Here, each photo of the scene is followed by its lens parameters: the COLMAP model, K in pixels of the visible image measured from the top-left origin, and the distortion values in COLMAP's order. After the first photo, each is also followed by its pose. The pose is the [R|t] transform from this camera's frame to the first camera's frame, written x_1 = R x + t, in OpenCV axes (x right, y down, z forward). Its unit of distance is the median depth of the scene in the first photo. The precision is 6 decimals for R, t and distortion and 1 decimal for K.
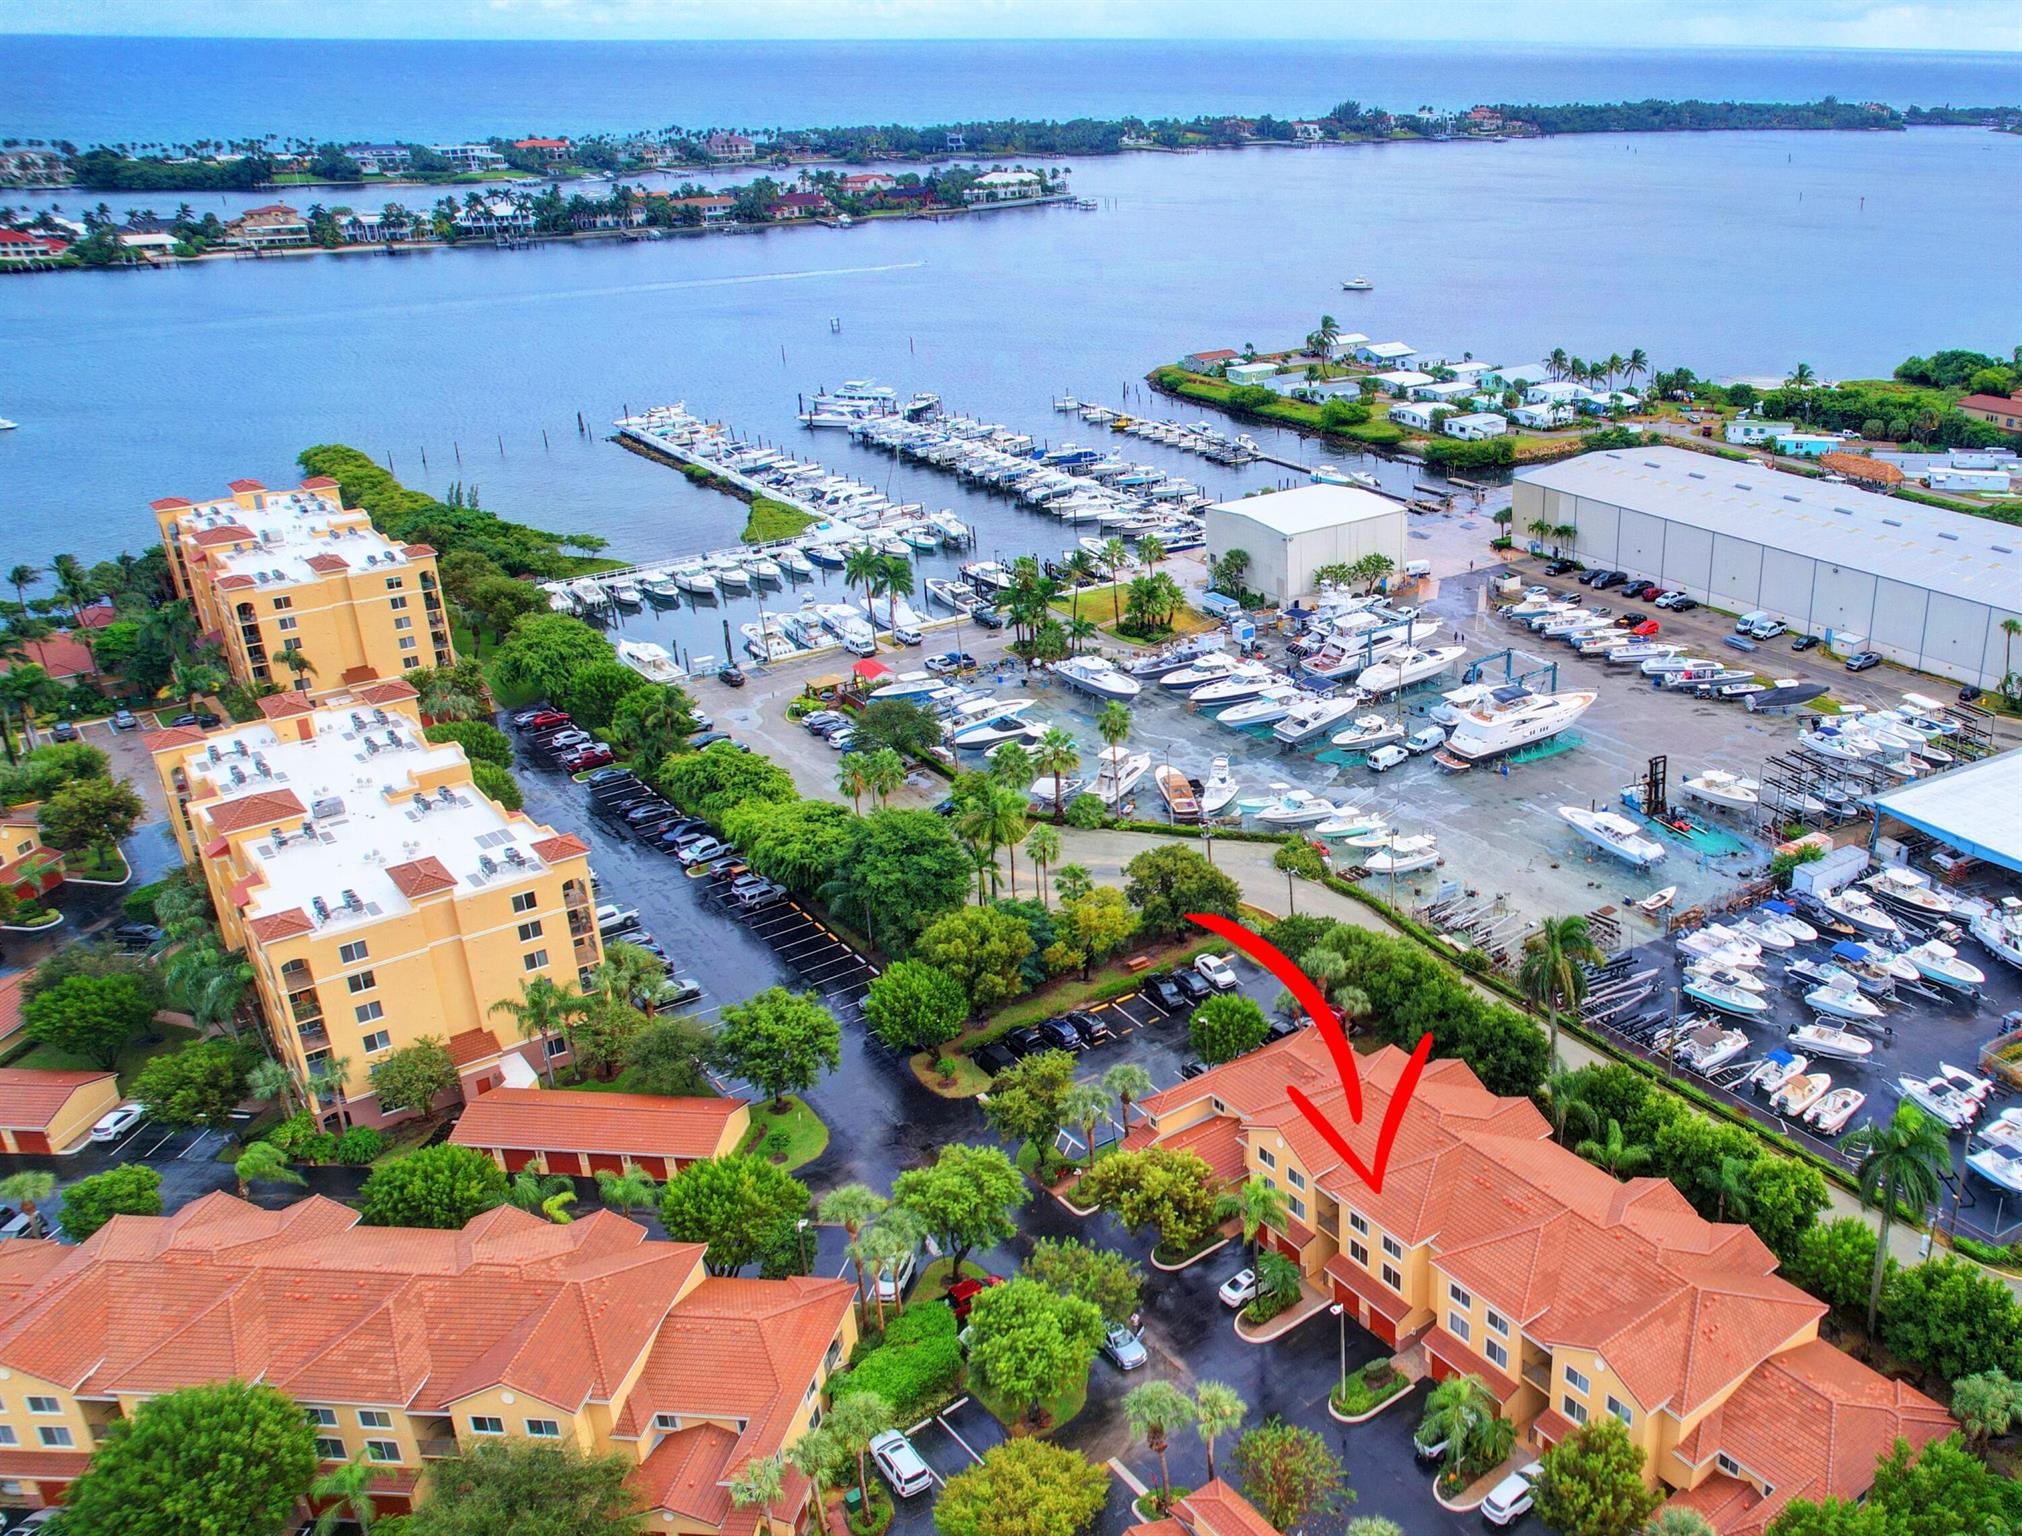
lens RADIAL K [[1763.1, 0, 1397.0], [0, 1763.1, 768.4], [0, 0, 1]] dist [-0.088793, 0.076226]
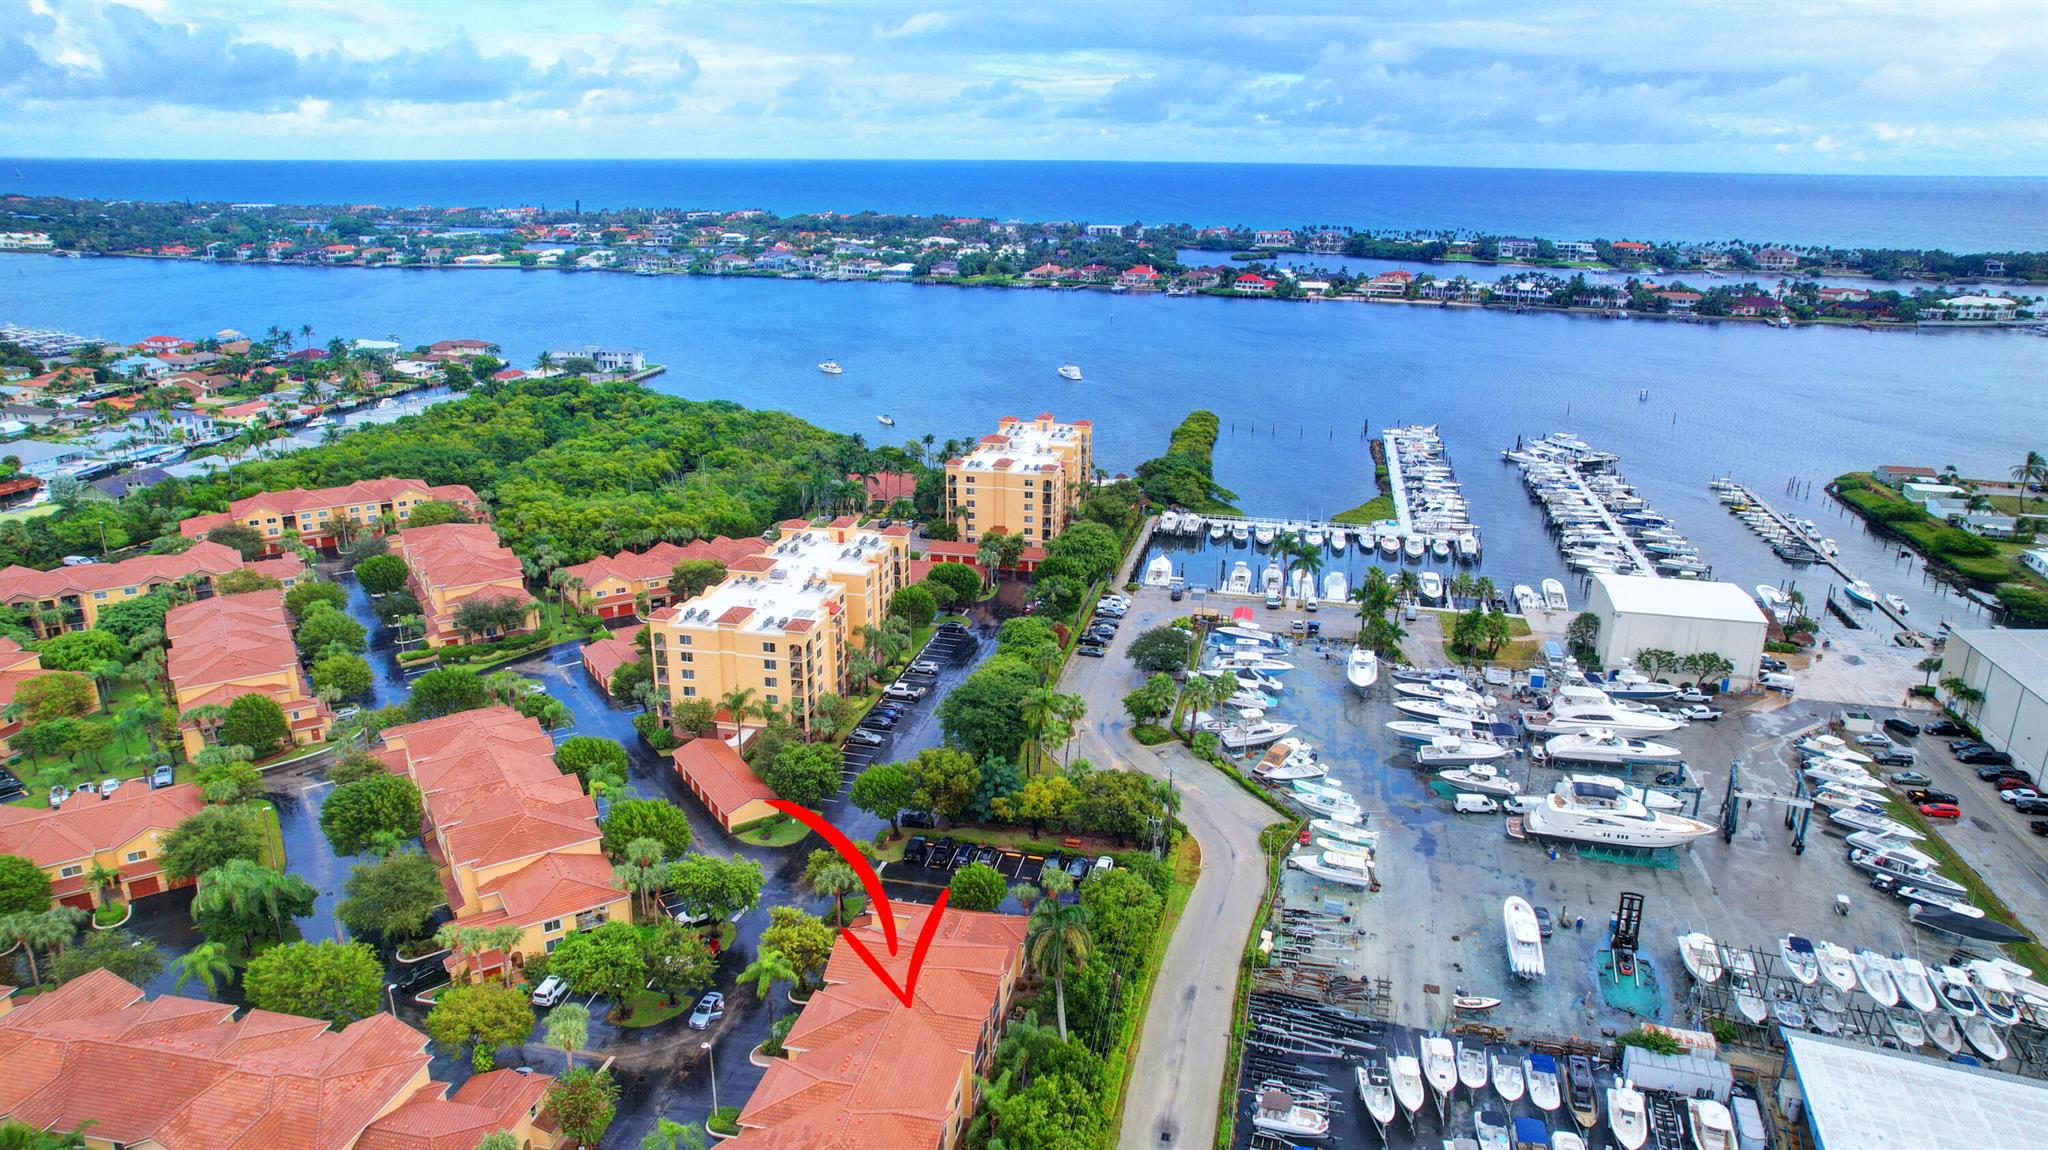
lens RADIAL K [[1313.2, 0, 1024.0], [0, 1313.2, 575.0], [0, 0, 1]] dist [-0.077828, 0.067769]
pose [[0.582345, 0.244345, -0.775352, 0.139250], [-0.319030, 0.945938, 0.058489, -0.032337], [0.747726, 0.213300, 0.628816, 0.075315]]
